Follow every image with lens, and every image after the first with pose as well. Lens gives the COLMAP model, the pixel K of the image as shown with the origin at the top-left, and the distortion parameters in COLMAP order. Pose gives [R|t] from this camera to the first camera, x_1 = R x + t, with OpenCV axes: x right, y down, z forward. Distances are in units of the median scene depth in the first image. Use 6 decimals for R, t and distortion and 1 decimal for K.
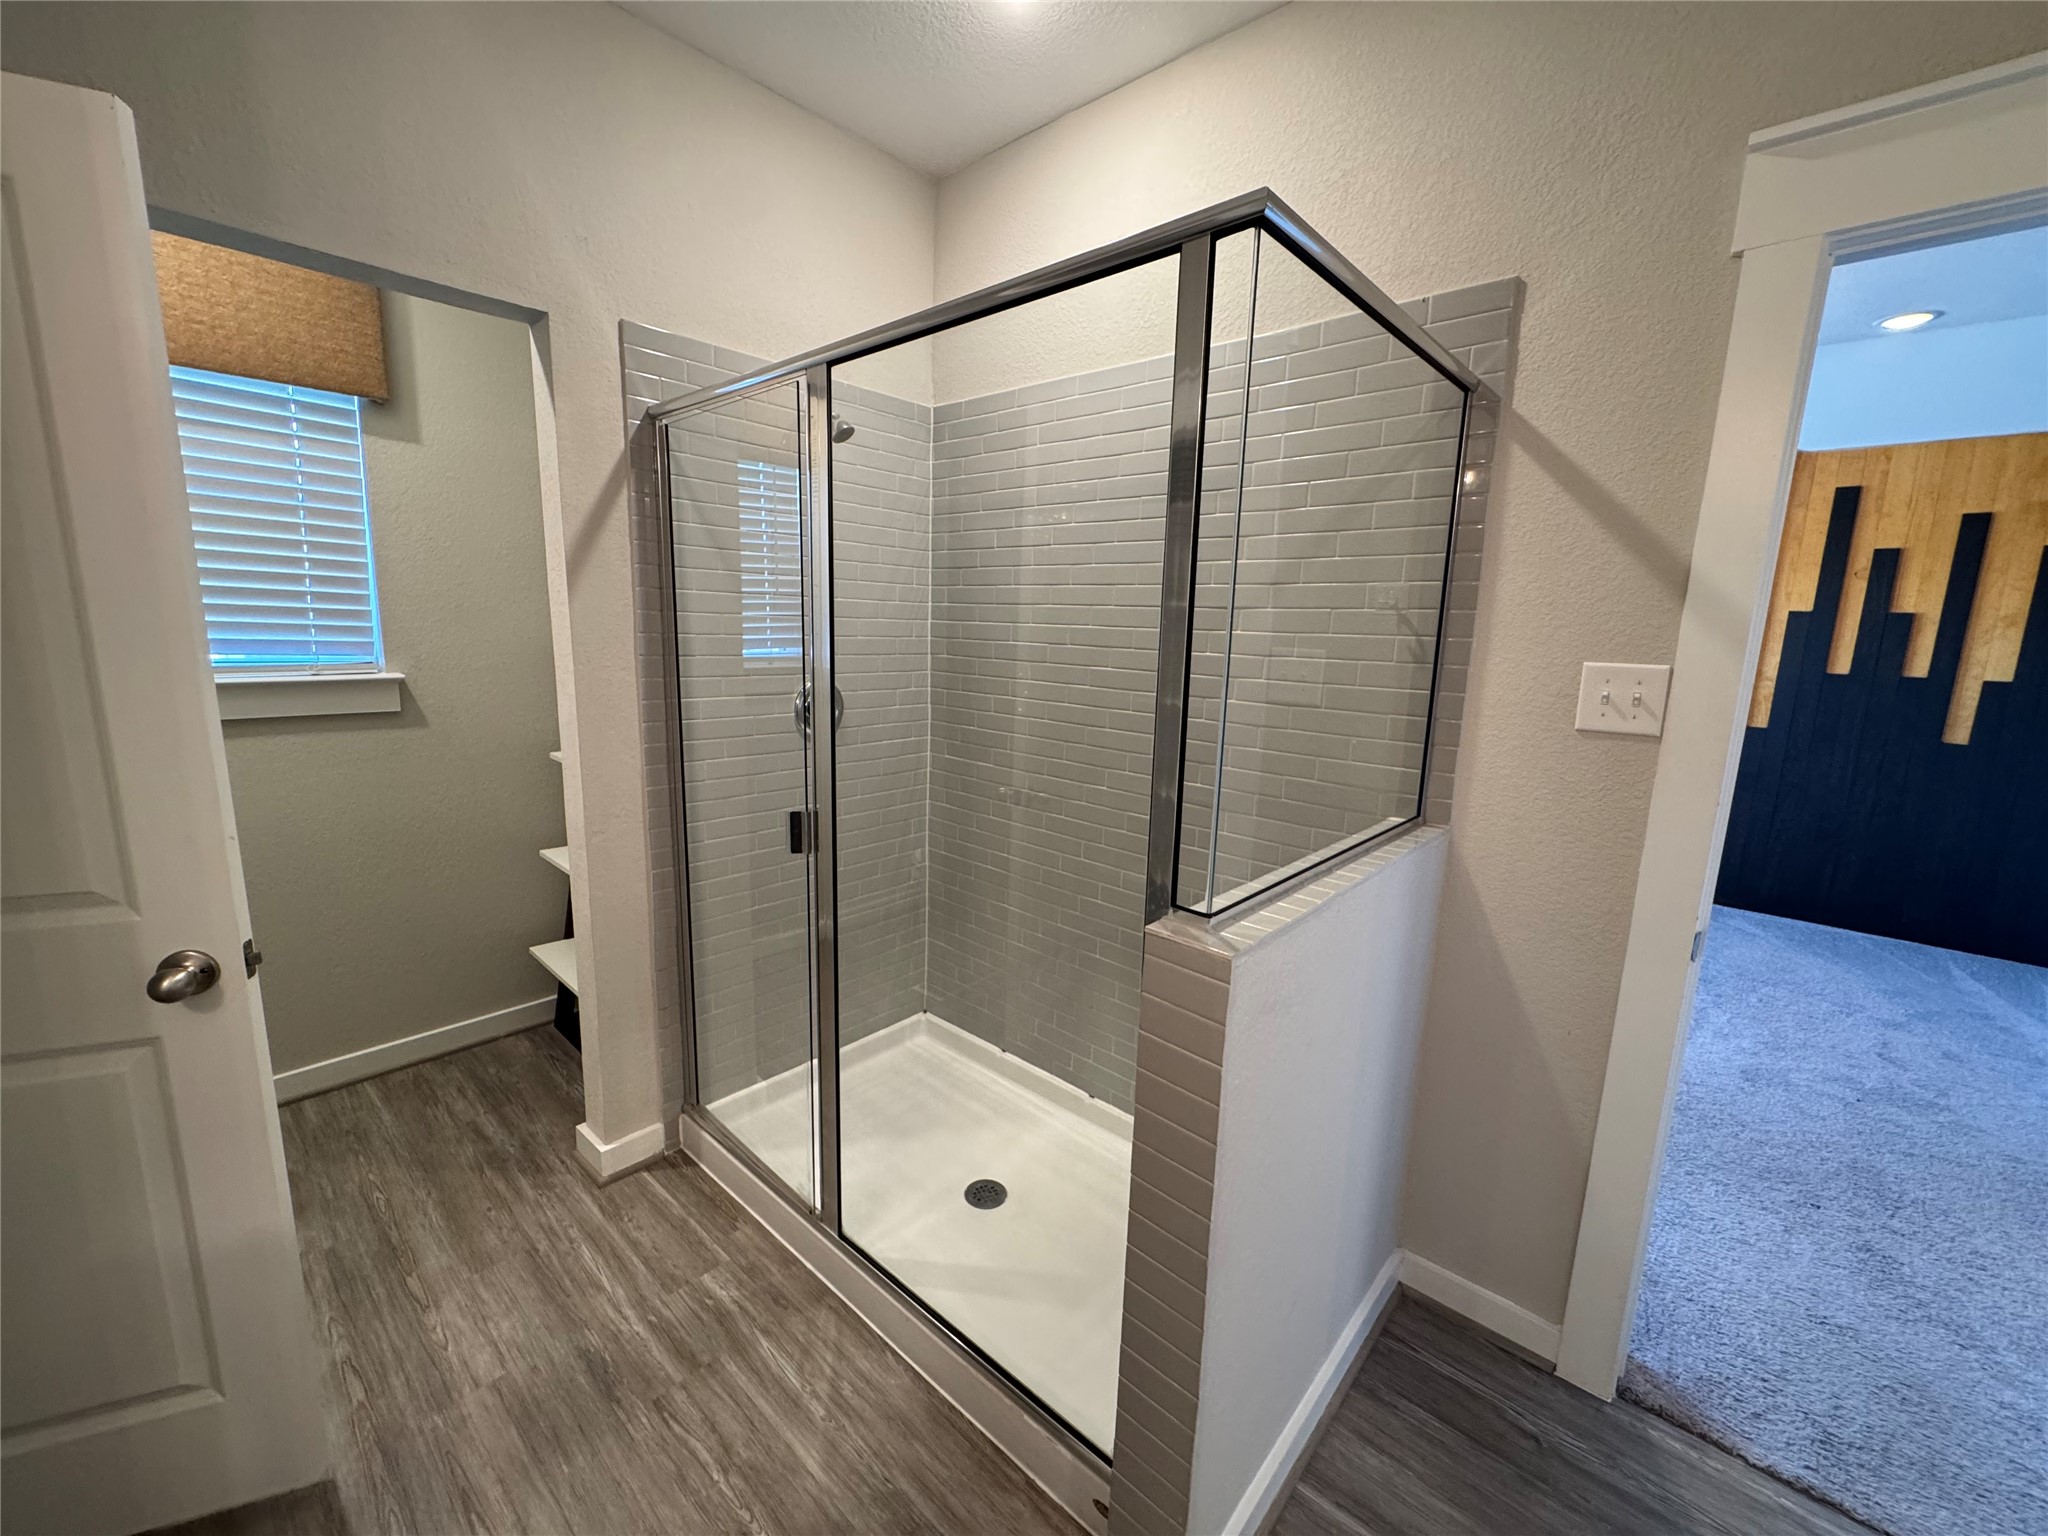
lens RADIAL K [[822.1, 0, 1036.7], [0, 822.1, 768.6], [0, 0, 1]] dist [-0.003758, 0.000639]
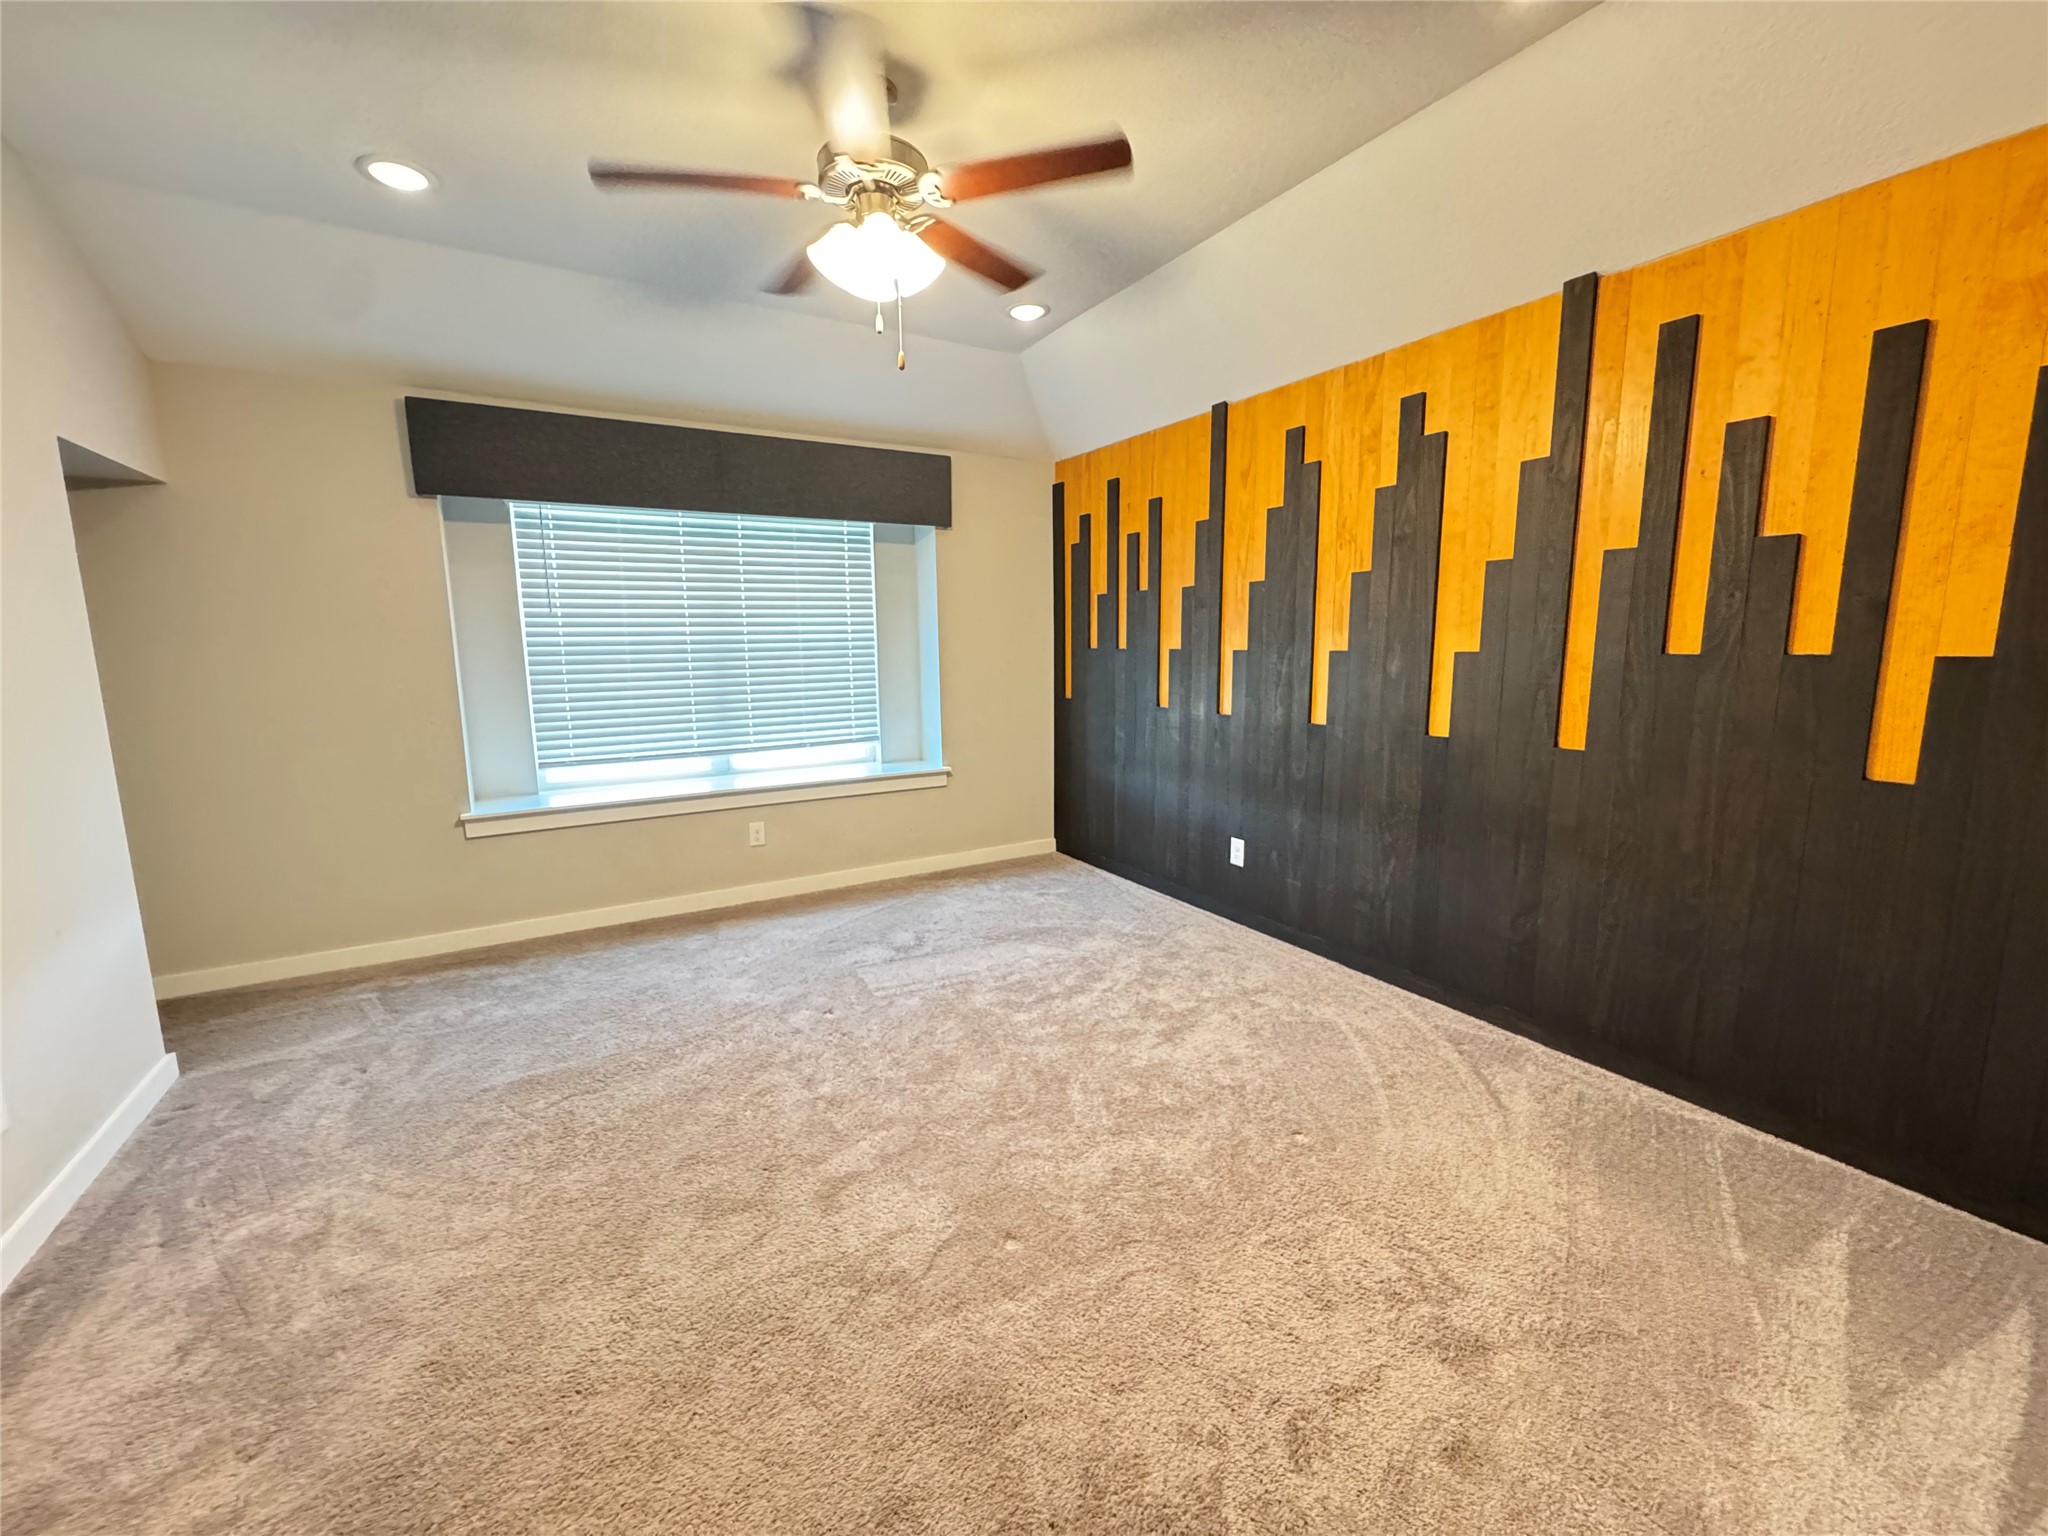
lens RADIAL K [[822.1, 0, 1024.7], [0, 822.1, 765.8], [0, 0, 1]] dist [-0.003758, 0.000639]
pose [[0.952951, 0.006577, -0.303053, 0.759000], [-0.013902, 0.999661, -0.022019, -0.021828], [0.302806, 0.025196, 0.952719, 0.349584]]
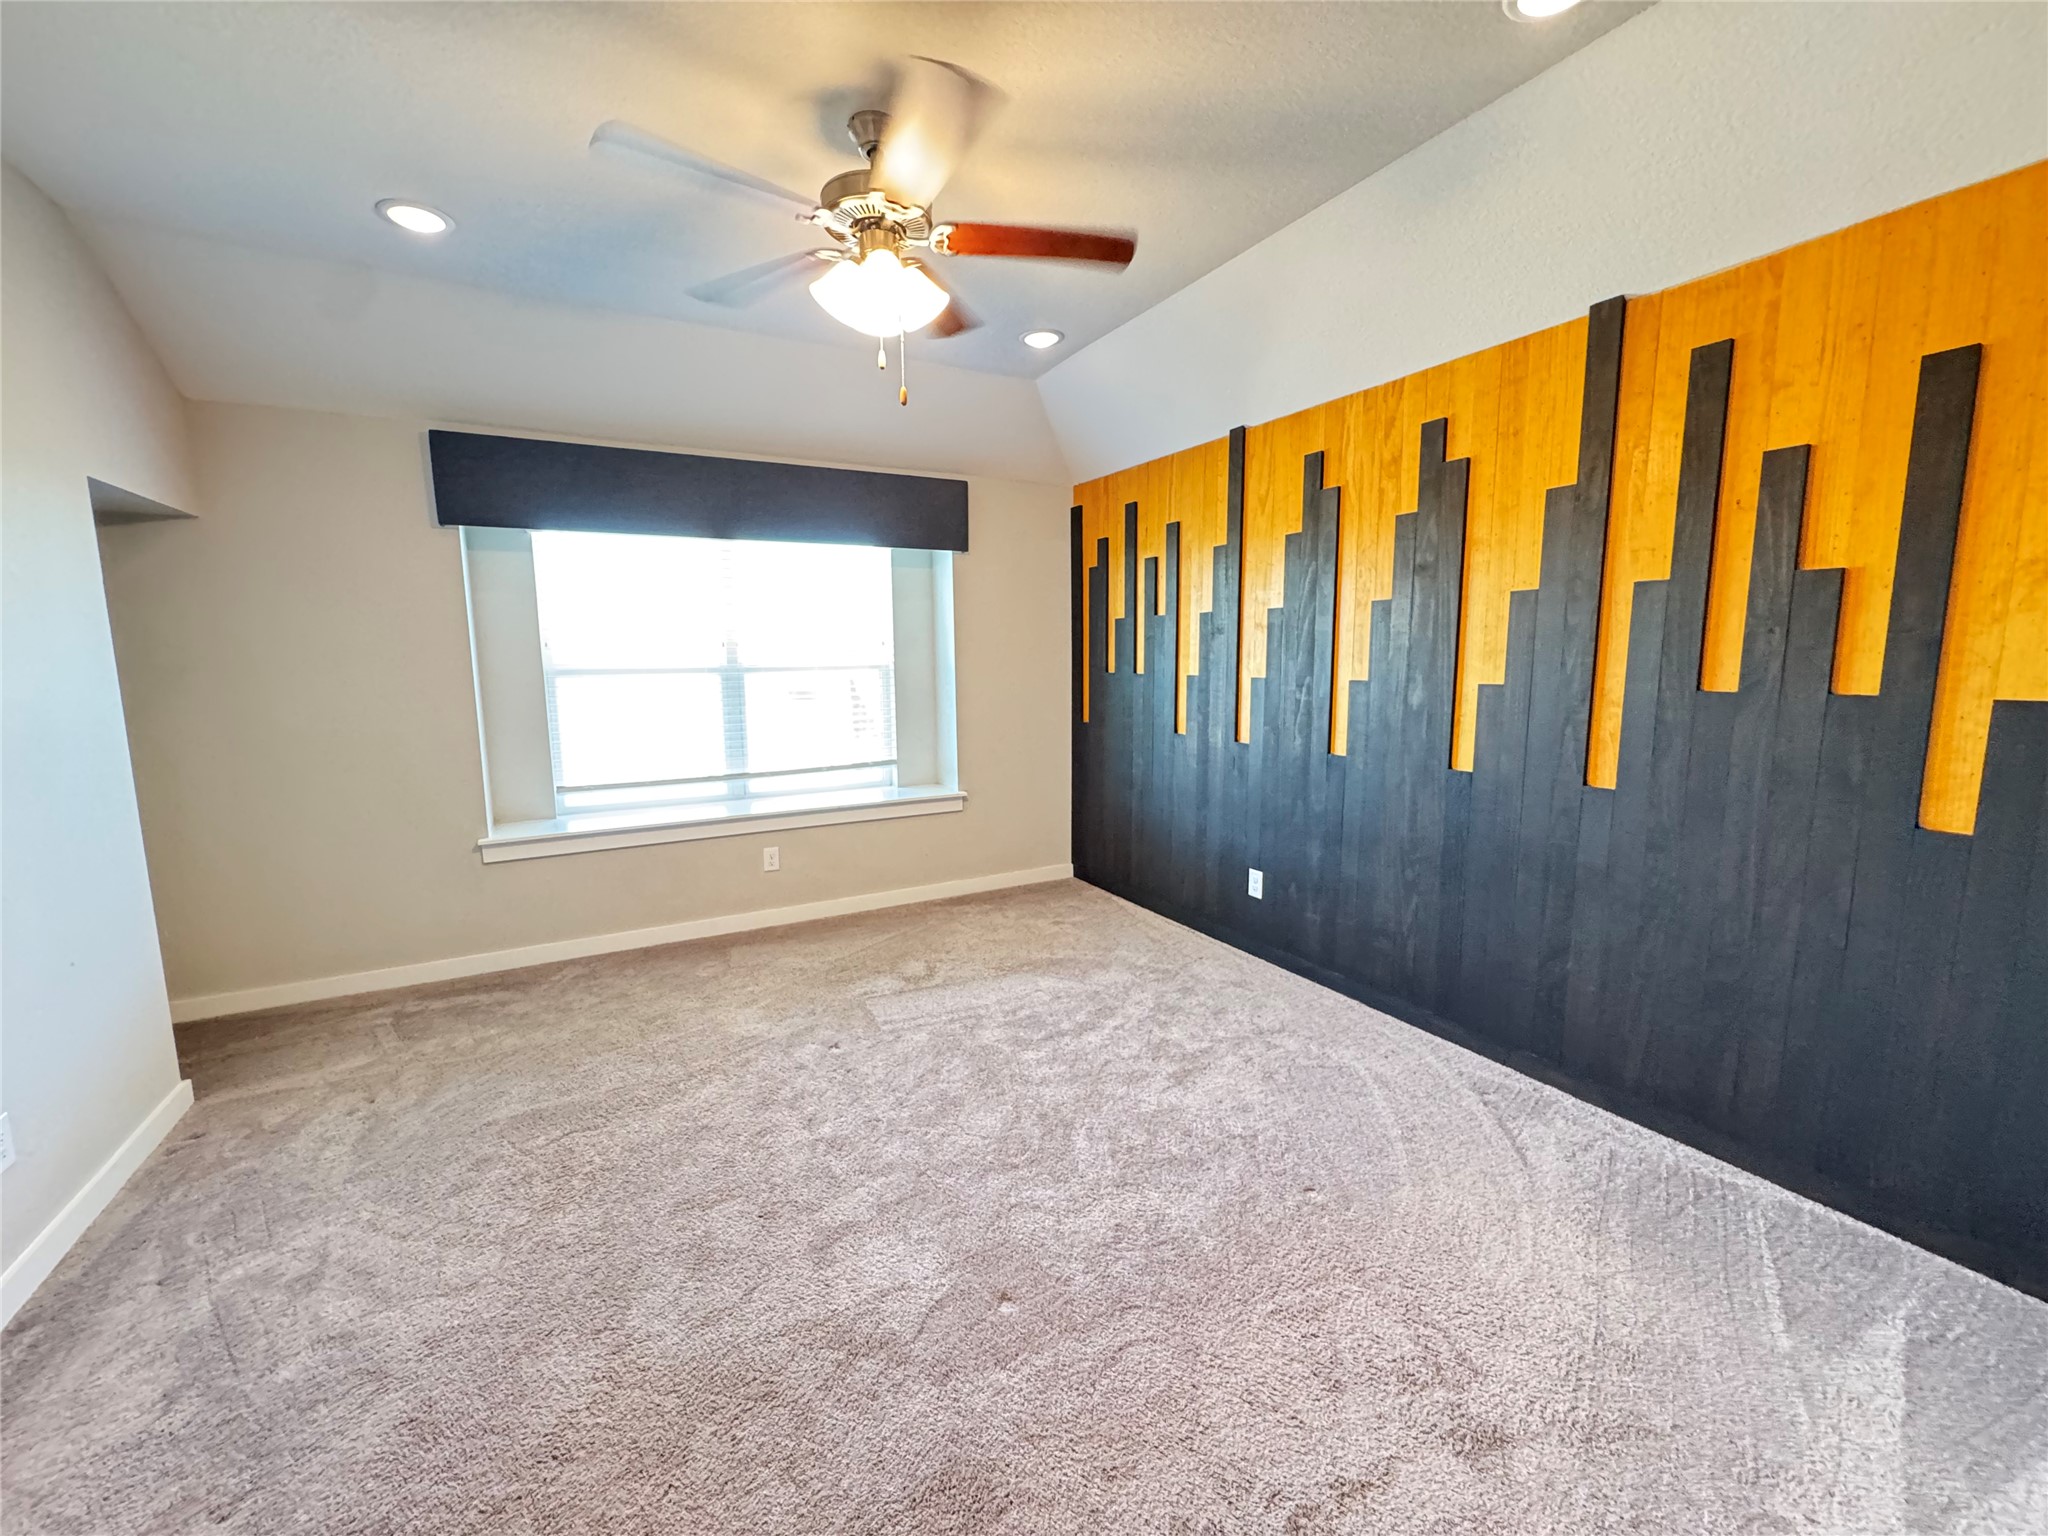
lens RADIAL K [[822.1, 0, 1024.2], [0, 822.1, 766.0], [0, 0, 1]] dist [-0.003758, 0.000639]
pose [[0.942024, 0.006202, -0.335487, 0.770812], [-0.019883, 0.999104, -0.037359, -0.040040], [0.334955, 0.041863, 0.941304, 0.366105]]
